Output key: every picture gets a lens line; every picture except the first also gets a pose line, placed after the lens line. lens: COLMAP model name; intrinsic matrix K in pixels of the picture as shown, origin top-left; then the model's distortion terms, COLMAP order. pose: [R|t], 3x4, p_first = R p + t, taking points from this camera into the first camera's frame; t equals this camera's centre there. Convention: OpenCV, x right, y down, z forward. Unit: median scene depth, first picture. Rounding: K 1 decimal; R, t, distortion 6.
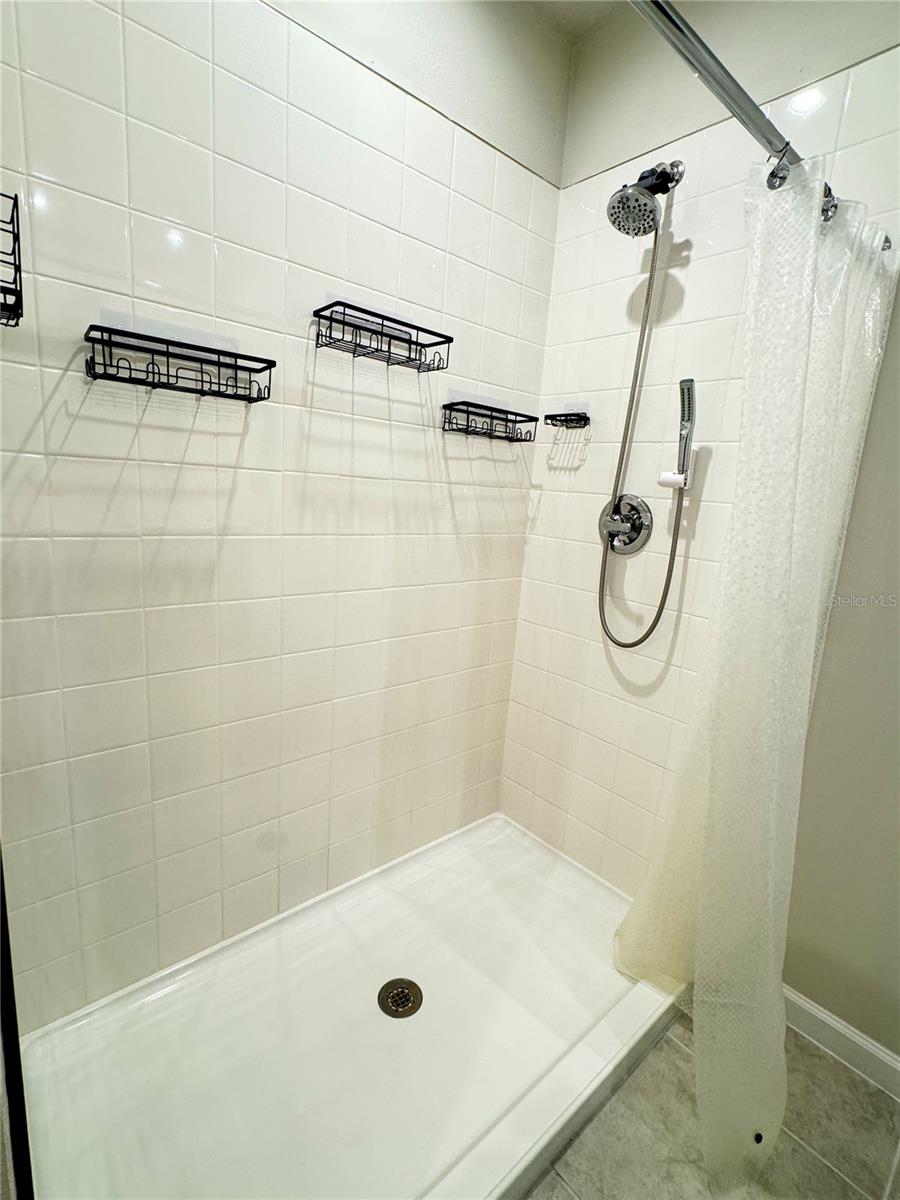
lens RADIAL K [[555.5, 0, 449.9], [0, 555.5, 599.2], [0, 0, 1]] dist [0.001420, -0.000579]
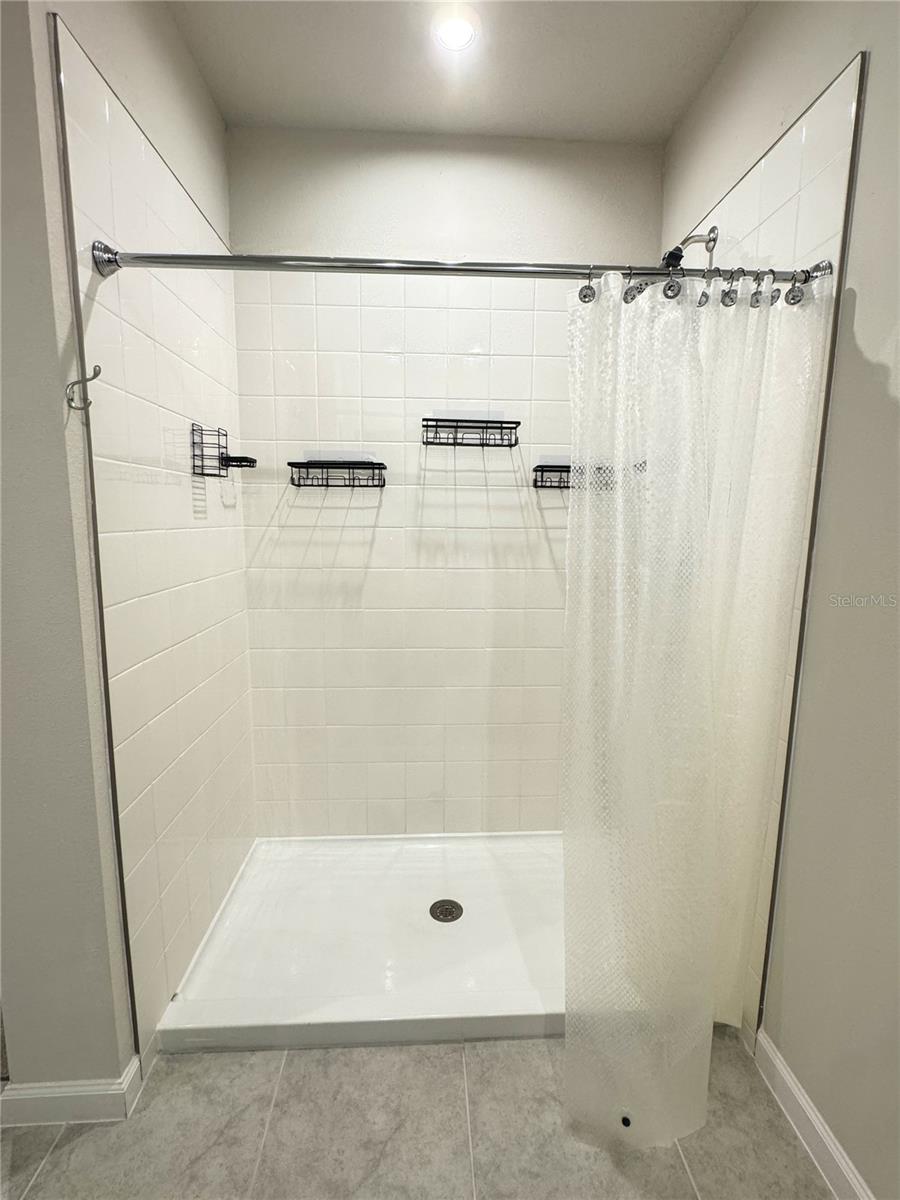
lens RADIAL K [[555.5, 0, 455.6], [0, 555.5, 600.1], [0, 0, 1]] dist [0.001420, -0.000579]
pose [[0.788439, 0.033377, -0.614206, 0.716096], [-0.078181, 0.995866, -0.046241, 0.028933], [0.610124, 0.084477, 0.787790, -0.106053]]
